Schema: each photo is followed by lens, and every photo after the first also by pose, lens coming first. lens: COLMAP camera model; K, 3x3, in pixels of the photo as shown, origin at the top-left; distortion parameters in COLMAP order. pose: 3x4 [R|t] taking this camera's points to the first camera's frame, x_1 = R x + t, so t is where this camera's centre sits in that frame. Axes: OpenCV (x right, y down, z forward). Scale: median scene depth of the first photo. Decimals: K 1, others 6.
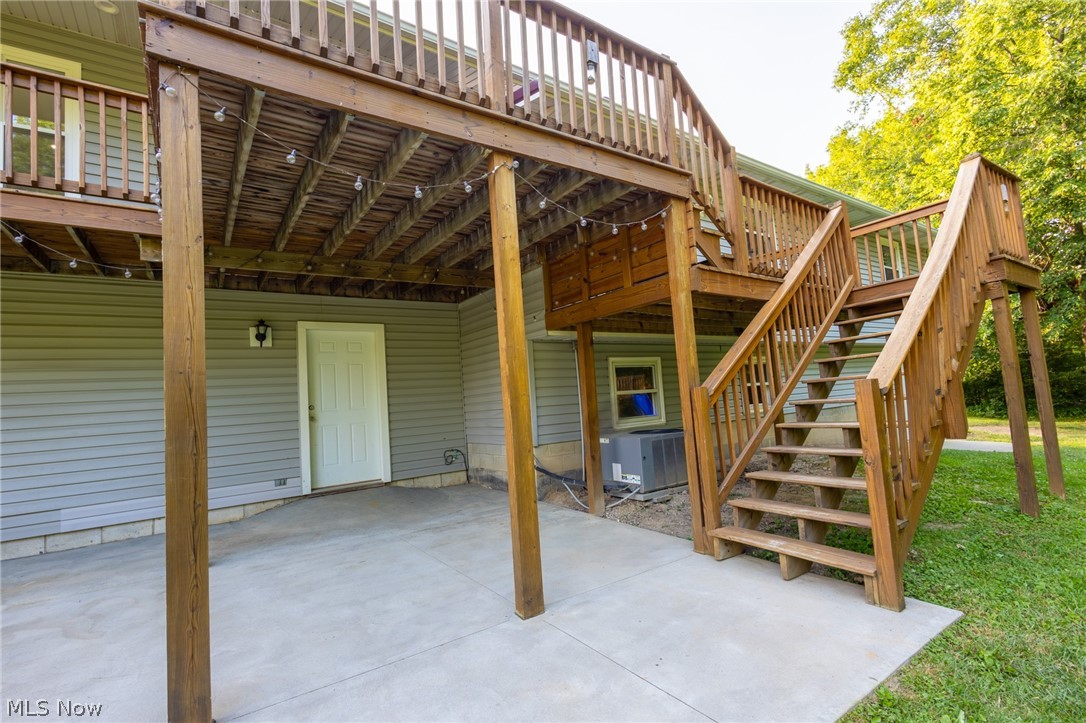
lens RADIAL K [[498.8, 0, 544.3], [0, 498.8, 362.2], [0, 0, 1]] dist [0.004023, -0.000441]
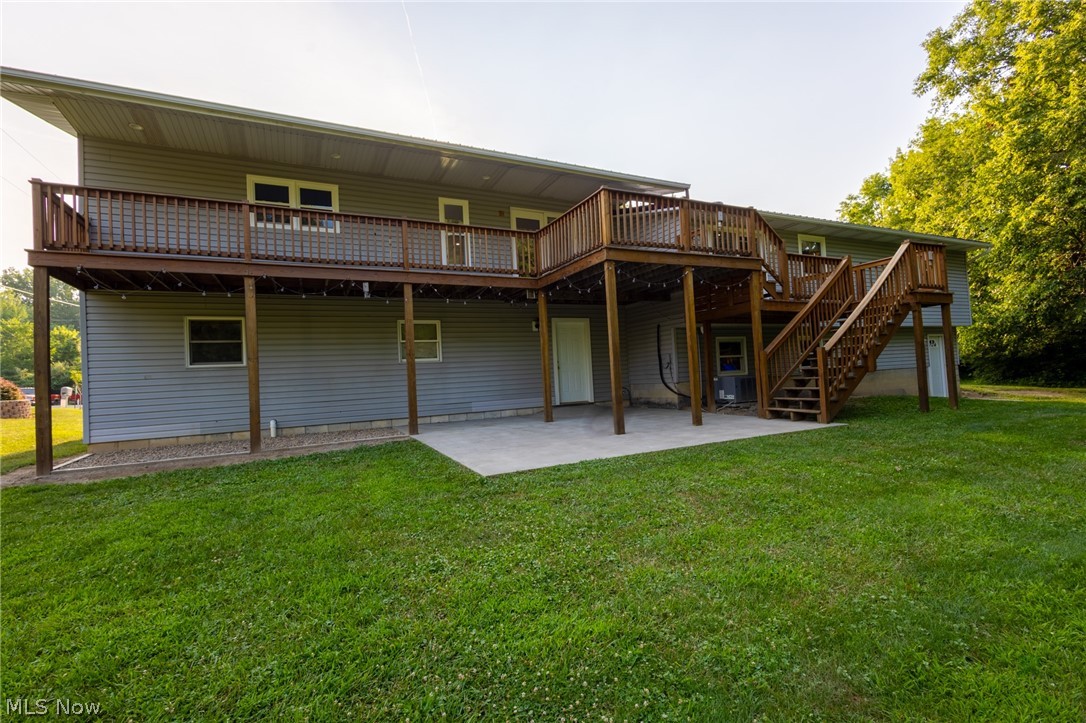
lens RADIAL K [[498.8, 0, 544.3], [0, 498.8, 362.2], [0, 0, 1]] dist [0.004023, -0.000441]
pose [[0.988144, 0.012217, -0.153045, -0.253263], [-0.004032, 0.998550, 0.053682, -0.014936], [0.153479, -0.052429, 0.986760, -1.082051]]
